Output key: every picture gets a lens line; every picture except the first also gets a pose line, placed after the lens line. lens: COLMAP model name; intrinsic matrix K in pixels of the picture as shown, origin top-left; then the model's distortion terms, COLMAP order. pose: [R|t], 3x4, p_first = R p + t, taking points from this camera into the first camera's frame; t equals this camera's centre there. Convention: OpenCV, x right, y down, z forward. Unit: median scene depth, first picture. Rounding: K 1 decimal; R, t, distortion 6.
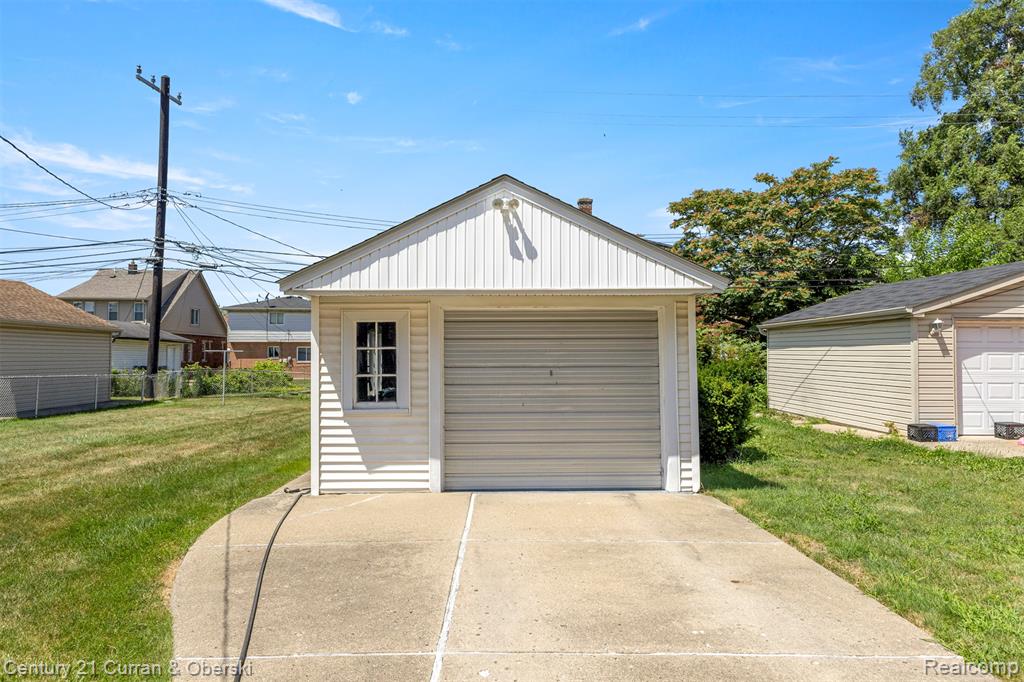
lens RADIAL K [[636.9, 0, 506.7], [0, 636.9, 333.3], [0, 0, 1]] dist [0.009759, 0.000573]
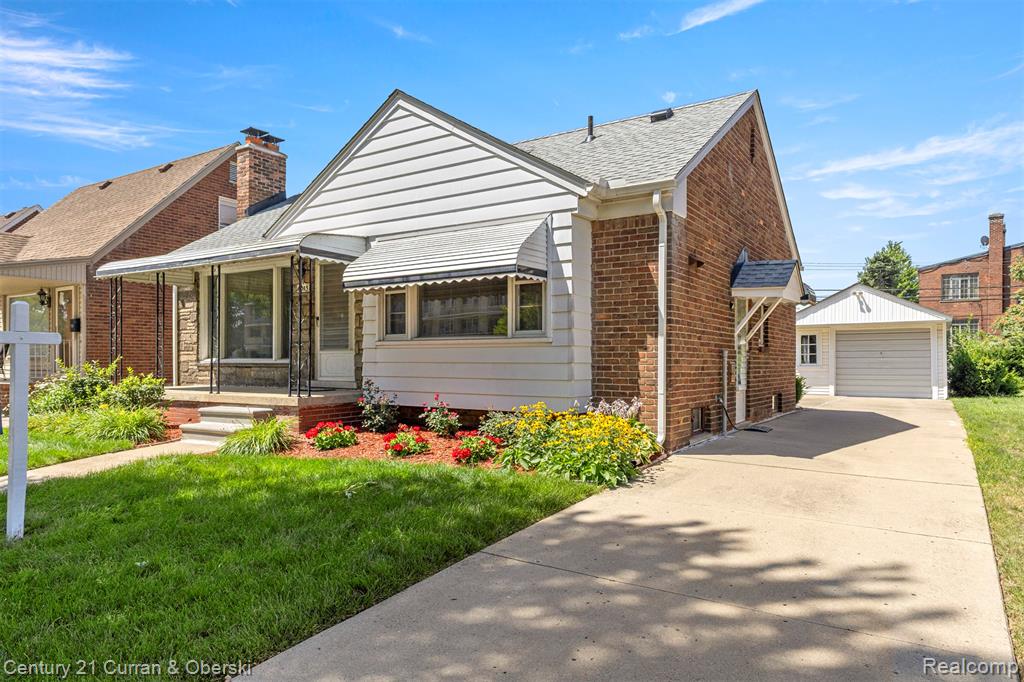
lens RADIAL K [[656.0, 0, 509.5], [0, 656.0, 354.5], [0, 0, 1]] dist [0.005520, -0.001661]
pose [[0.824669, -0.003536, -0.565604, 0.344964], [0.017373, 0.999667, 0.019080, -0.010188], [0.565348, -0.025561, 0.824456, -2.131621]]
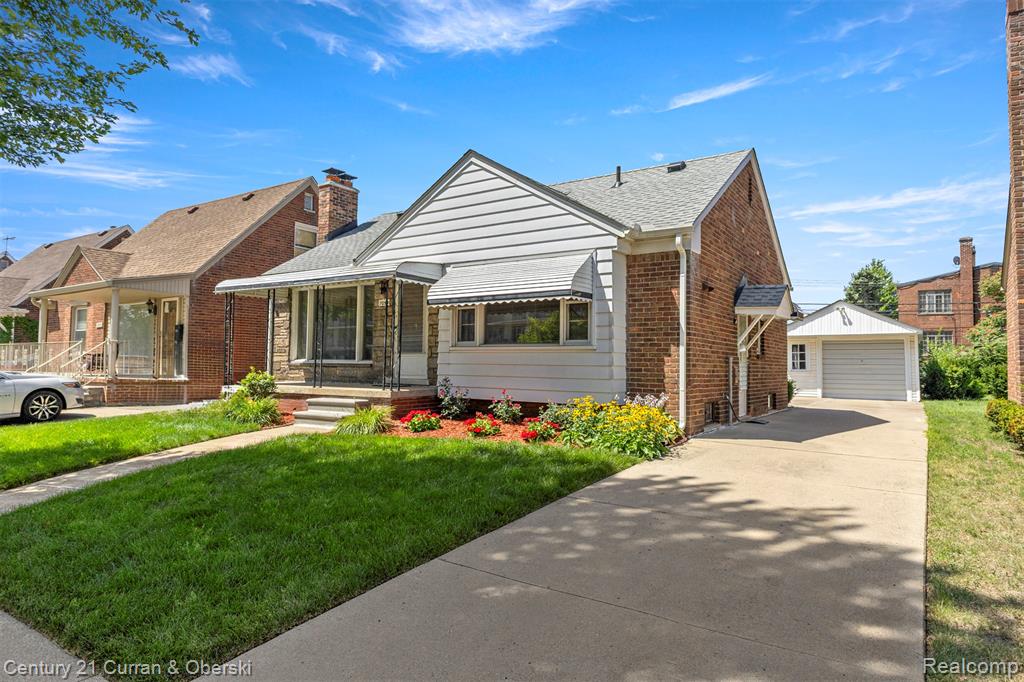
lens RADIAL K [[611.3, 0, 513.2], [0, 611.3, 328.8], [0, 0, 1]] dist [0.000085, 0.001060]
pose [[0.818733, -0.022810, -0.573721, 0.389882], [0.007061, 0.999535, -0.029663, -0.014901], [0.574131, 0.020235, 0.818513, -2.361221]]
